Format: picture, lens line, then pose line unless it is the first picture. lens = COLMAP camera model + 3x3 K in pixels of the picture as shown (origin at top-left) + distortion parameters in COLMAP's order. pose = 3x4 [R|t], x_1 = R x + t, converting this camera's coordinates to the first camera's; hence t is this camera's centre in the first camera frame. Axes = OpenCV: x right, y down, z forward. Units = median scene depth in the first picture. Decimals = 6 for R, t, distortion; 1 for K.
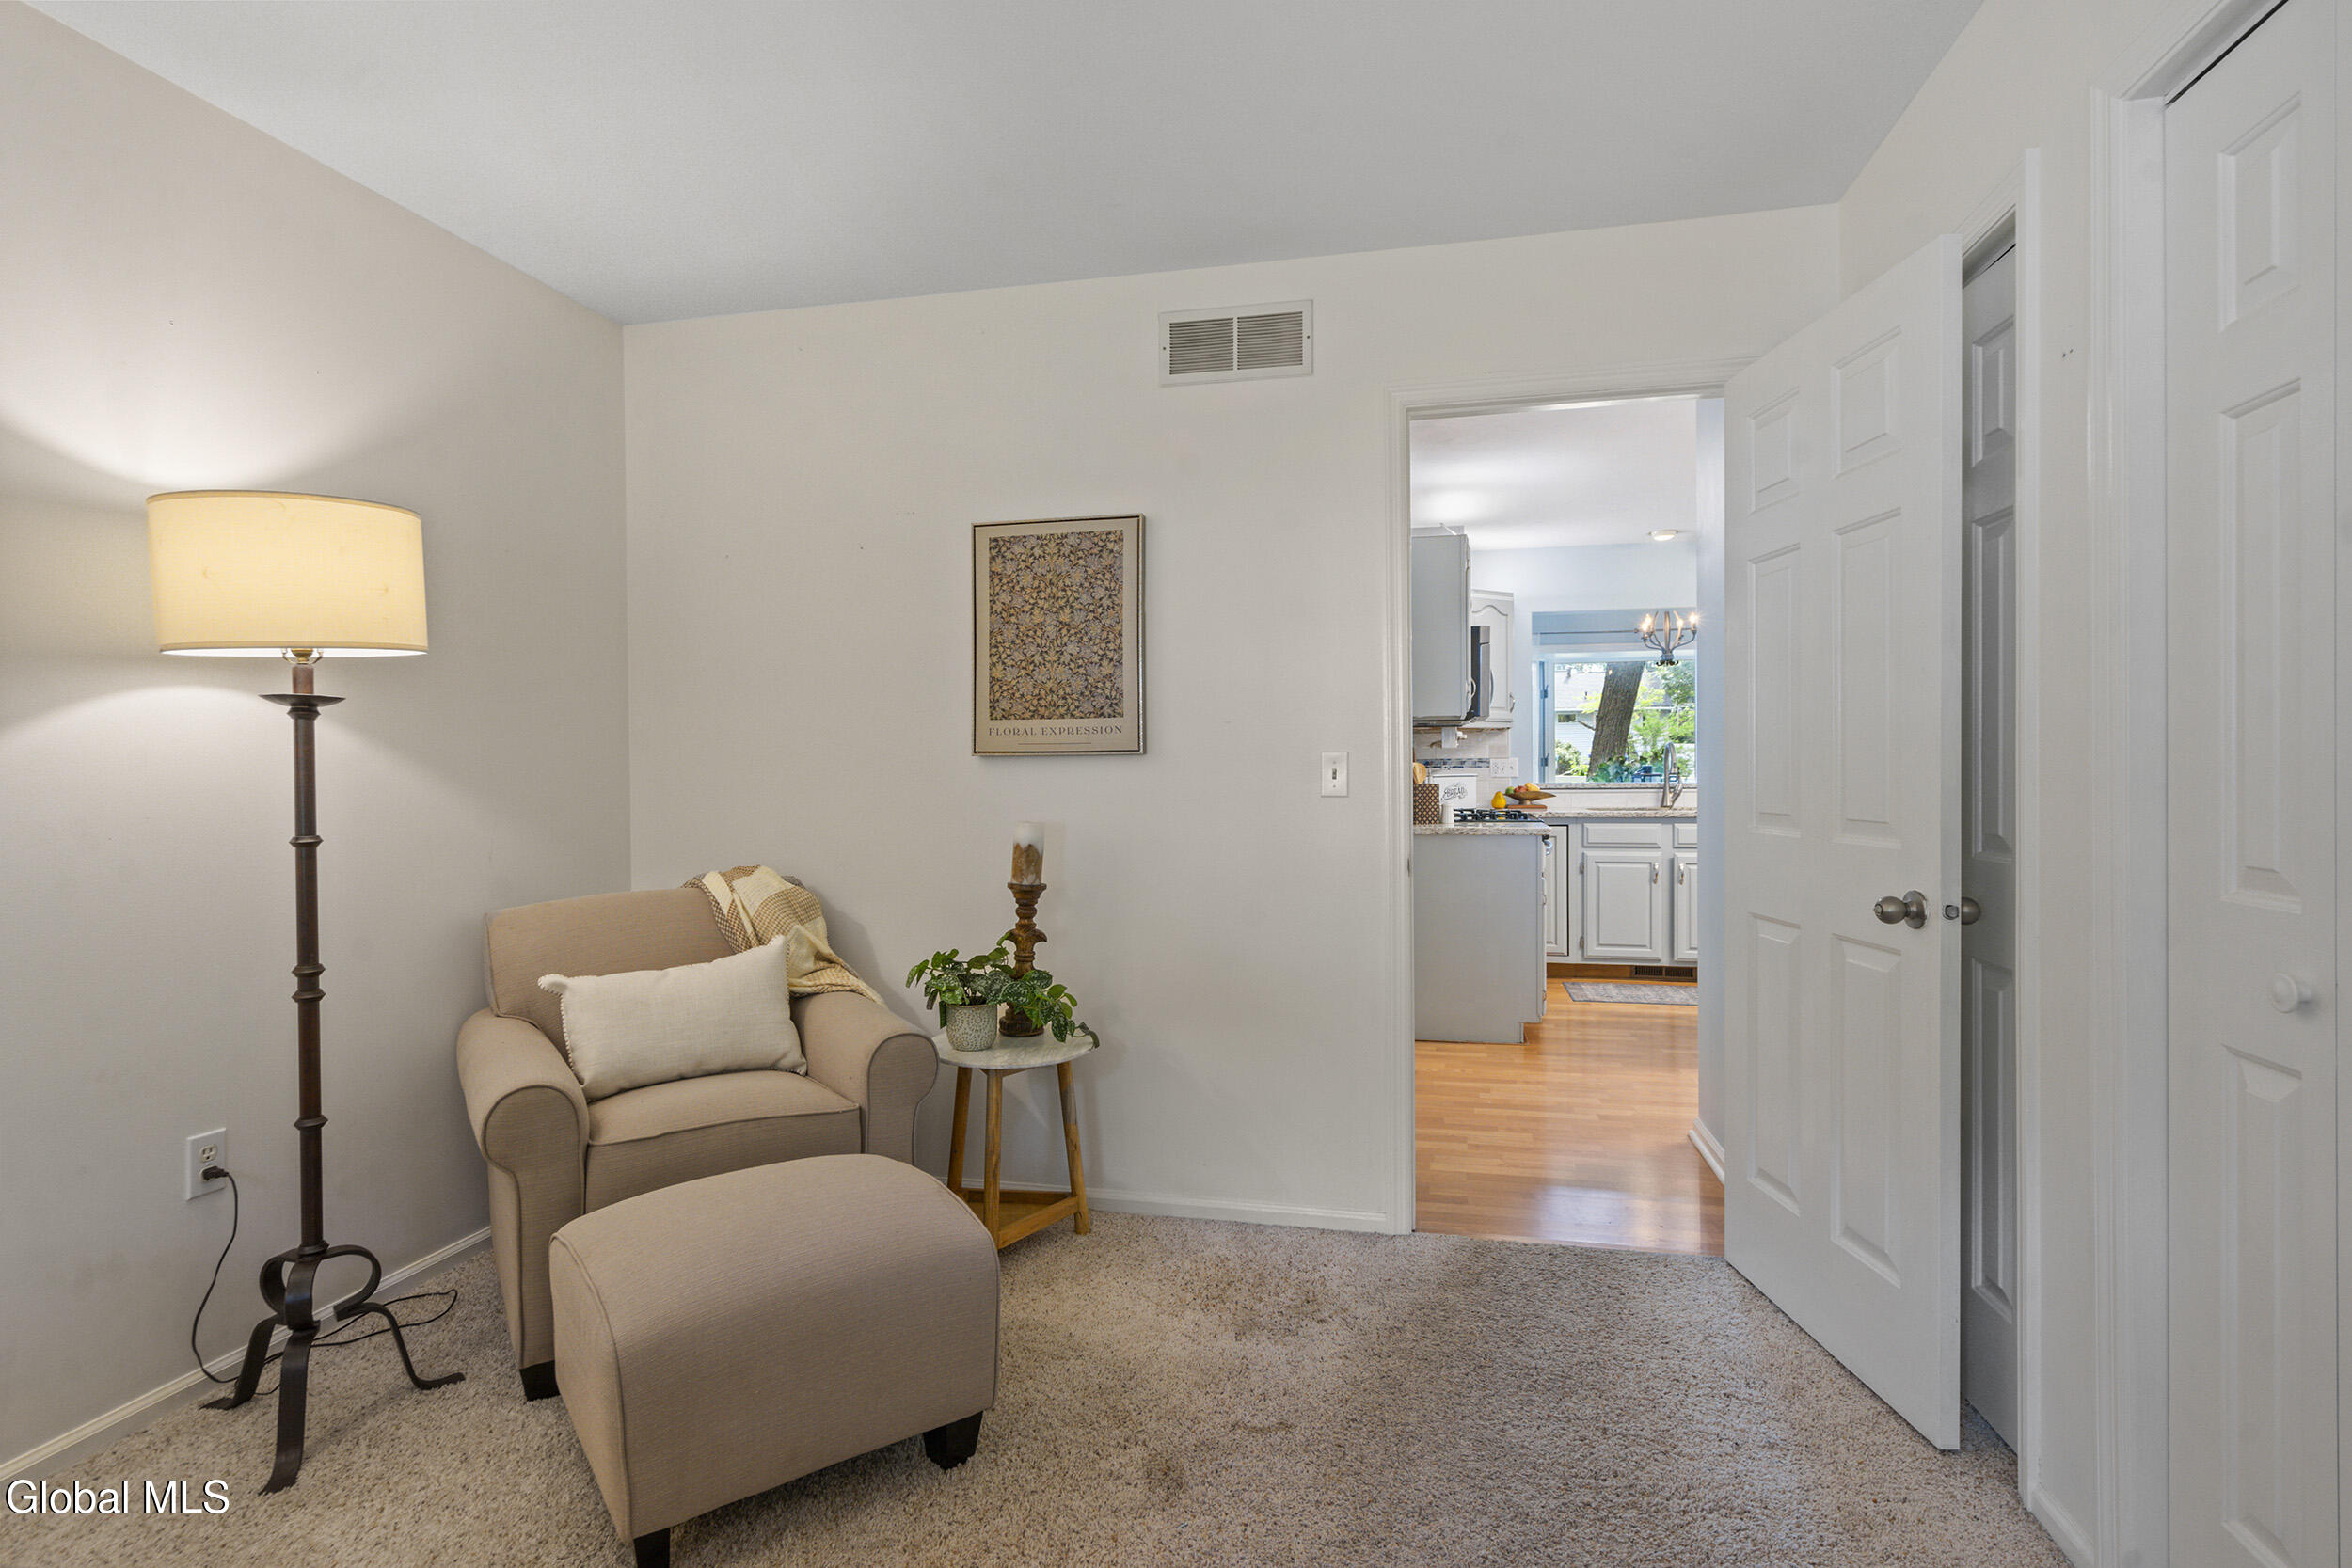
lens RADIAL K [[1216.3, 0, 1174.5], [0, 1216.3, 774.5], [0, 0, 1]] dist [0.001378, 0.000722]
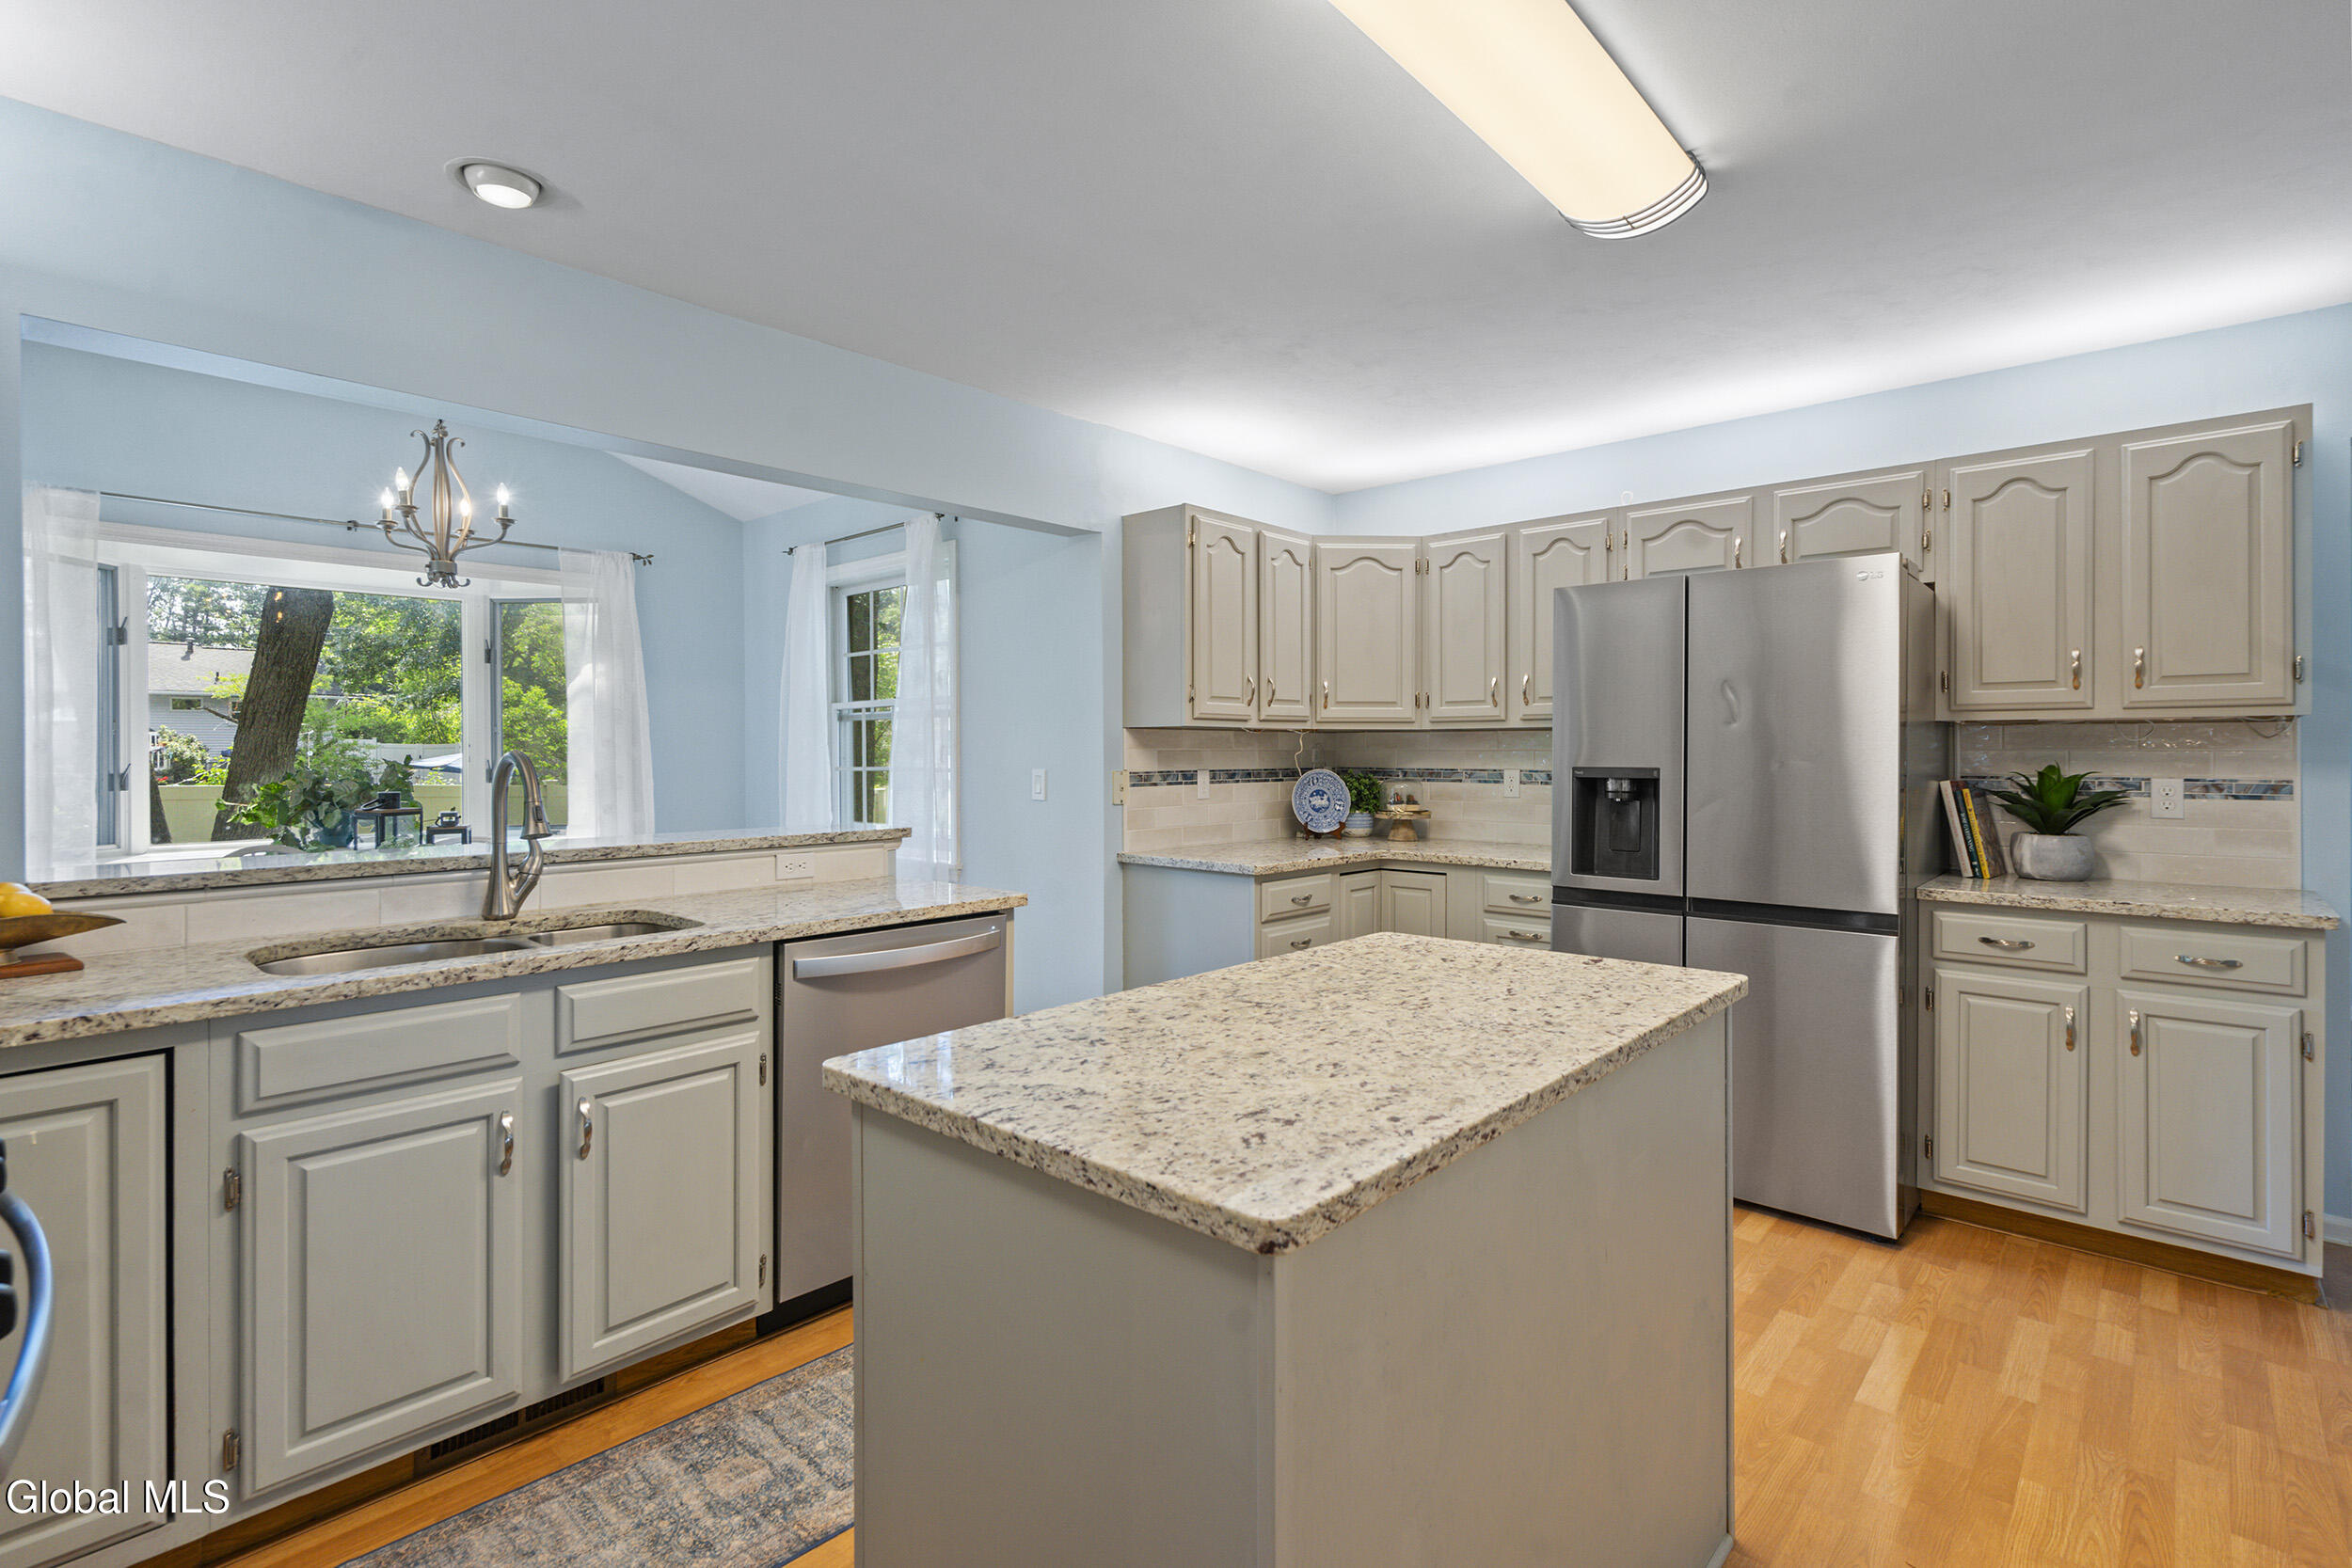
lens RADIAL K [[1102.0, 0, 1145.2], [0, 1102.0, 744.1], [0, 0, 1]] dist [-0.001308, 0.001946]
pose [[0.518335, 0.008110, 0.855139, 0.224182], [0.010318, 0.999823, -0.015736, -0.021586], [-0.855116, 0.016980, 0.518159, 0.682239]]
